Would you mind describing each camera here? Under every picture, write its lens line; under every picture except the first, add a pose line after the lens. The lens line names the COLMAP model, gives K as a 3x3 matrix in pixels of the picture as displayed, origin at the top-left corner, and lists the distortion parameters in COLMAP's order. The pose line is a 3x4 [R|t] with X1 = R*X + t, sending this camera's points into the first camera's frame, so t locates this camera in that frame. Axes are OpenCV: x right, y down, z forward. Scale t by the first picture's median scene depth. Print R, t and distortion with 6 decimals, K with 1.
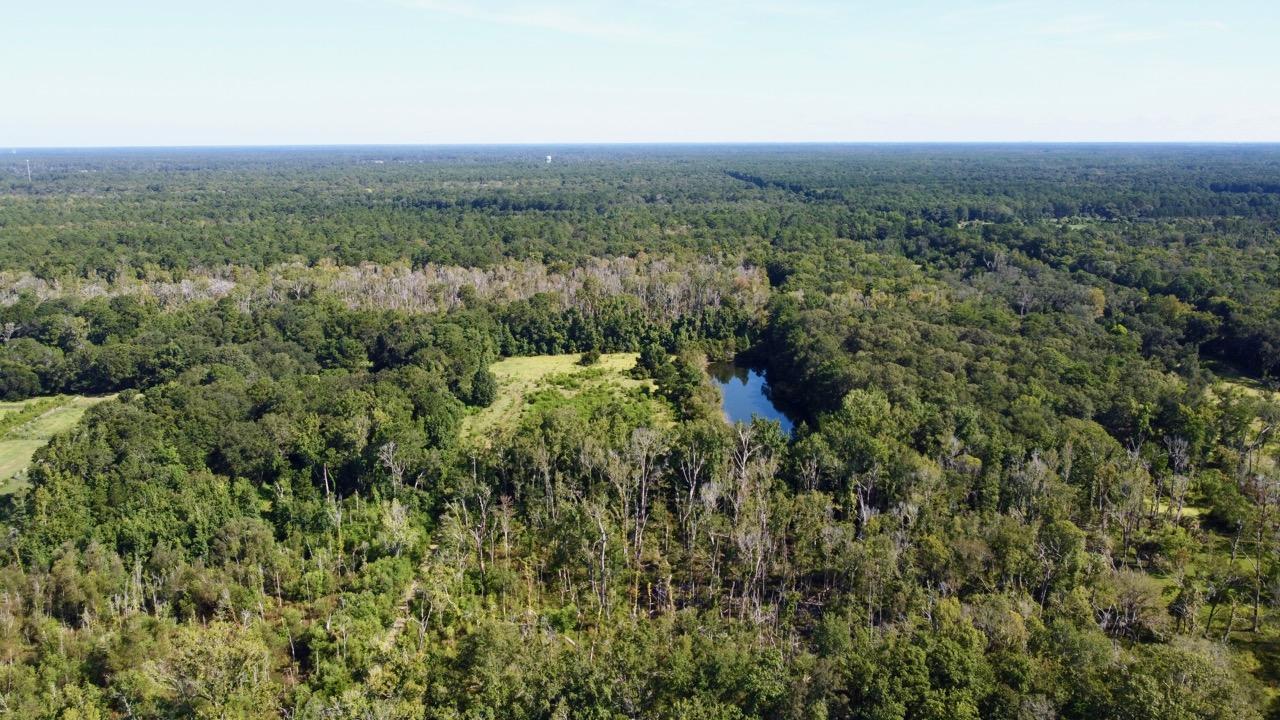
lens RADIAL K [[987.9, 0, 636.9], [0, 987.9, 355.0], [0, 0, 1]] dist [-0.015271, 0.006164]
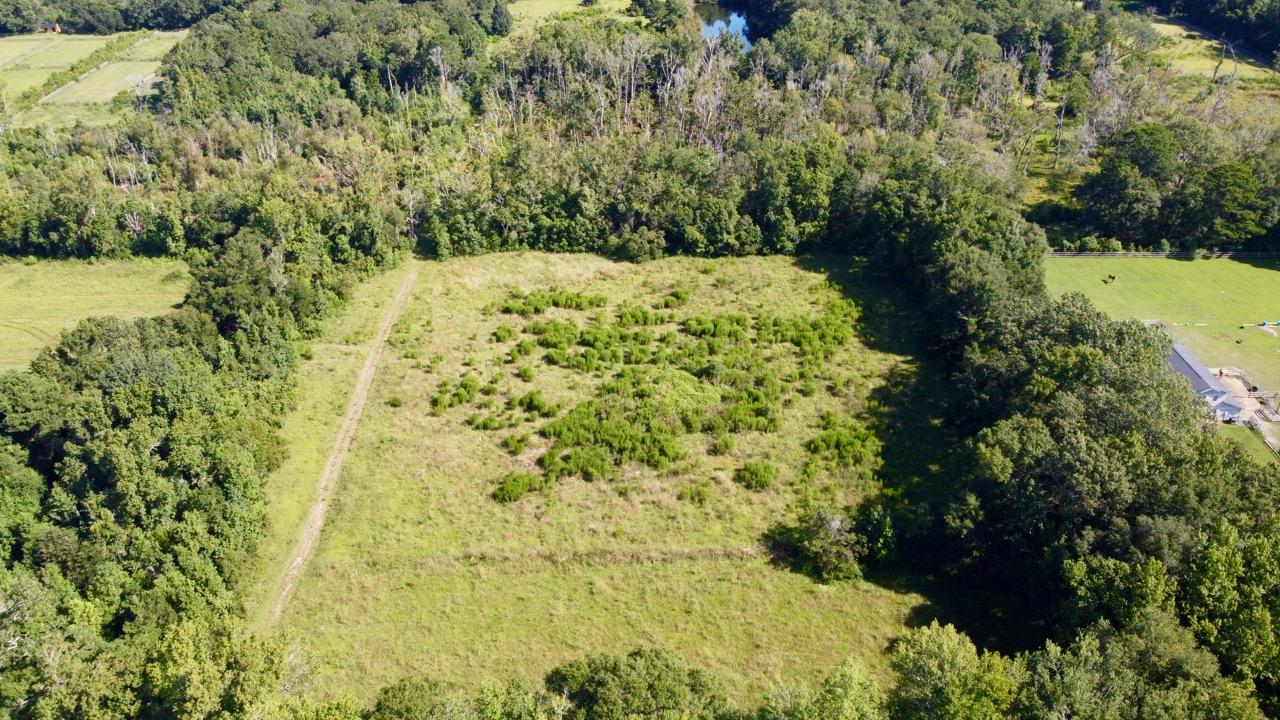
lens RADIAL K [[987.9, 0, 639.5], [0, 987.9, 358.1], [0, 0, 1]] dist [-0.015271, 0.006164]
pose [[0.999999, -0.000975, -0.001408, 0.009551], [0.001362, 0.951062, 0.308996, 0.043296], [0.001038, -0.308997, 0.951062, -0.202590]]
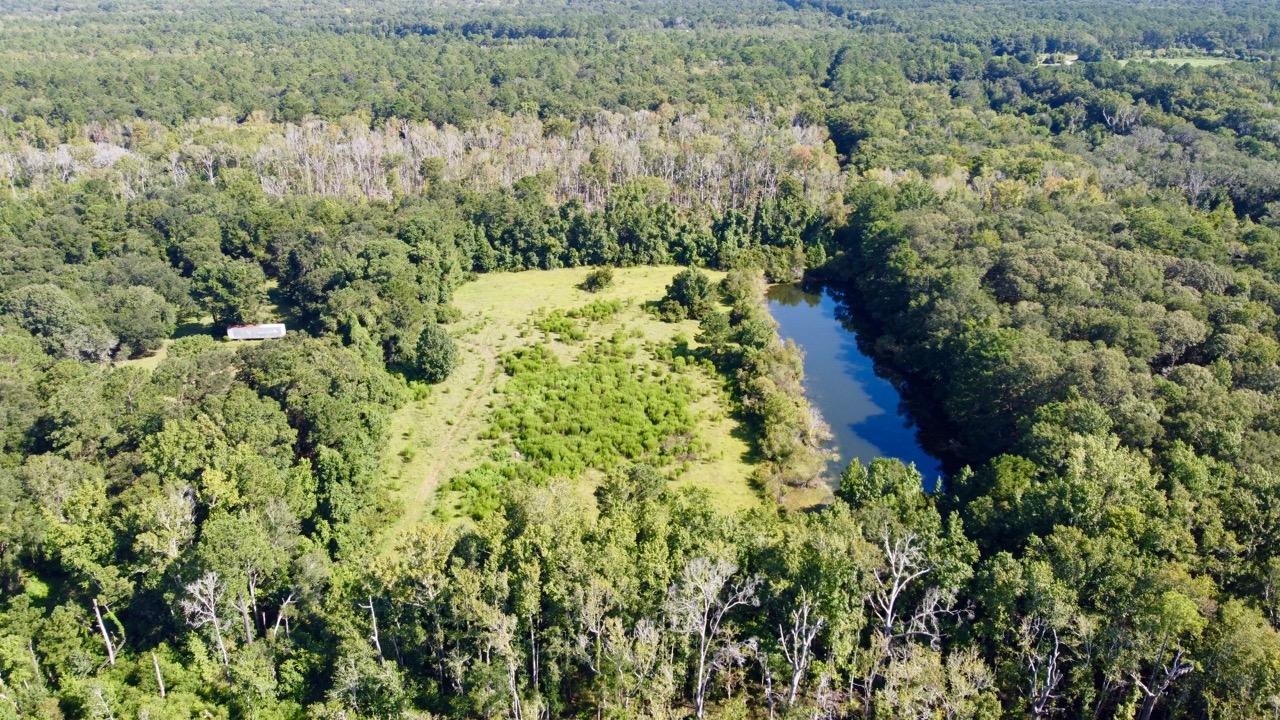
lens RADIAL K [[987.9, 0, 641.1], [0, 987.9, 354.6], [0, 0, 1]] dist [-0.015271, 0.006164]
pose [[0.999969, 0.005163, -0.005952, -0.012584], [-0.004051, 0.984809, 0.173592, -0.063461], [0.006758, -0.173563, 0.984800, 0.289852]]
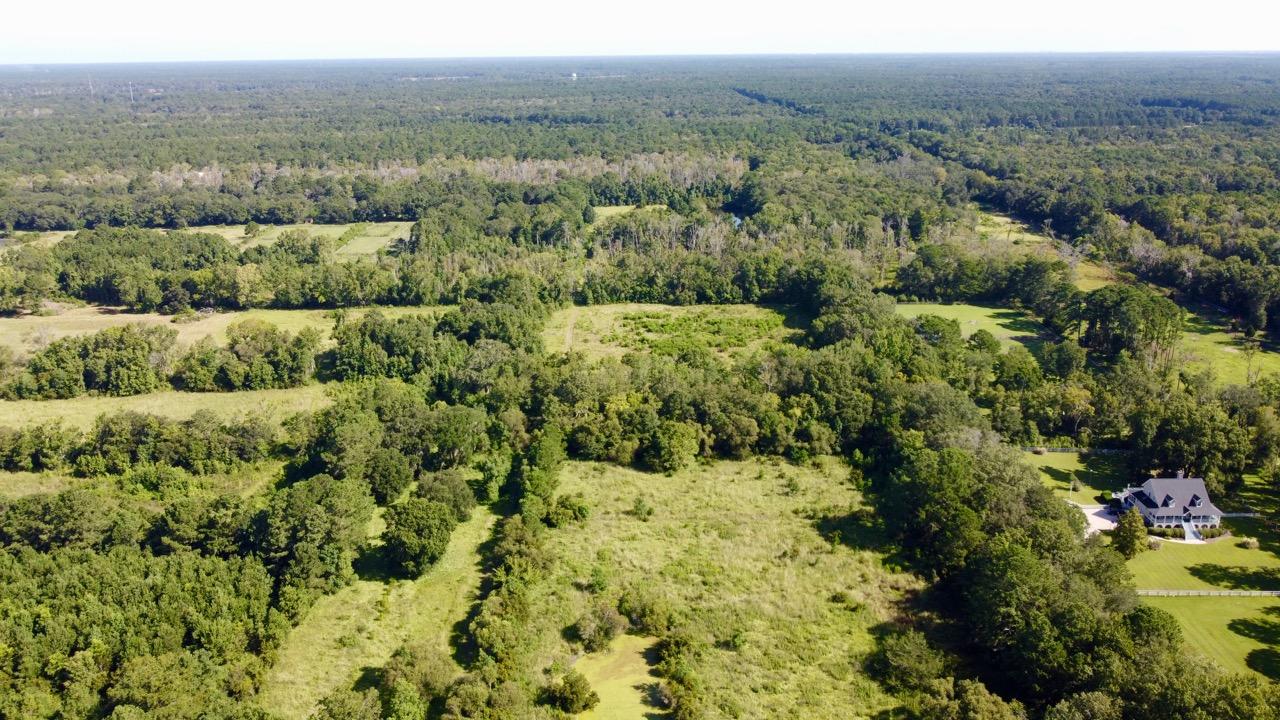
lens RADIAL K [[987.9, 0, 634.9], [0, 987.9, 367.3], [0, 0, 1]] dist [-0.015271, 0.006164]
pose [[0.999854, -0.000735, -0.017099, -0.026265], [0.002359, 0.995459, 0.095157, 0.118182], [0.016951, -0.095183, 0.995315, -0.768349]]
